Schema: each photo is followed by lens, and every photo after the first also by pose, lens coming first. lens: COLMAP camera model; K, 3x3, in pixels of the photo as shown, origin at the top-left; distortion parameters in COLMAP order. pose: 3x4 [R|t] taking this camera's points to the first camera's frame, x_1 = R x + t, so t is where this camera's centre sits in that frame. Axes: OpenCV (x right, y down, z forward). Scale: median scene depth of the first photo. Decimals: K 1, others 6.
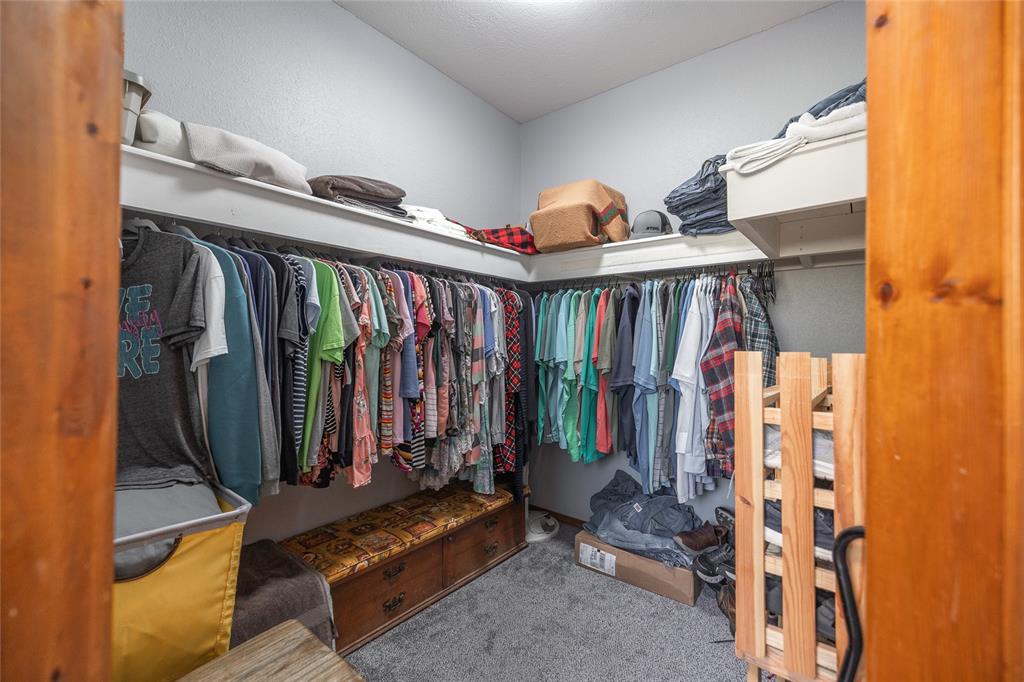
lens RADIAL K [[427.6, 0, 514.1], [0, 427.6, 335.6], [0, 0, 1]] dist [0.000506, 0.000445]
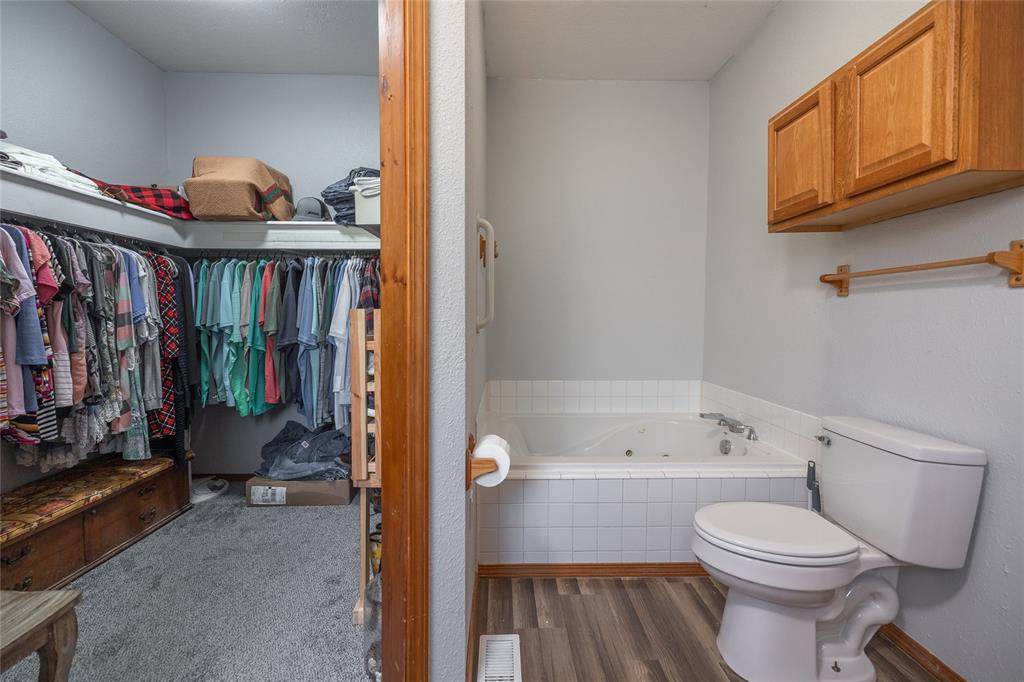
lens RADIAL K [[427.6, 0, 511.7], [0, 427.6, 332.9], [0, 0, 1]] dist [0.000506, 0.000445]
pose [[0.765156, -0.032263, 0.643036, -0.045578], [-0.004819, 0.998429, 0.055829, 0.019784], [-0.643827, -0.045817, 0.763798, -0.398791]]
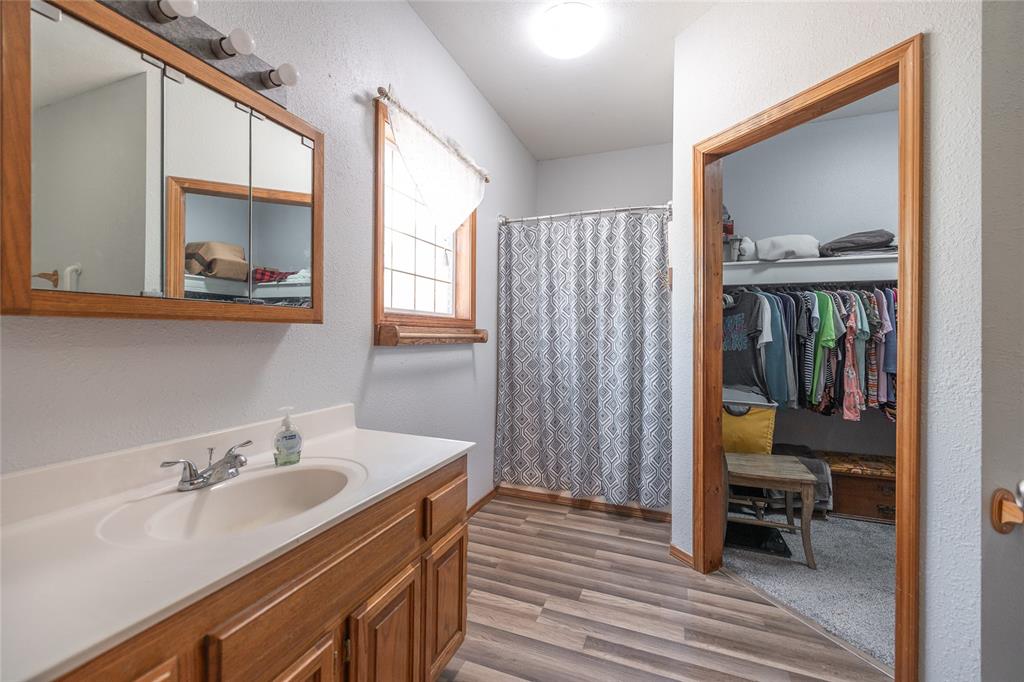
lens RADIAL K [[427.6, 0, 510.6], [0, 427.6, 335.2], [0, 0, 1]] dist [0.000506, 0.000445]
pose [[0.307469, -0.006588, -0.951535, 0.835003], [0.006908, 0.999965, -0.004692, 0.008360], [0.951533, -0.005131, 0.307504, -0.803089]]
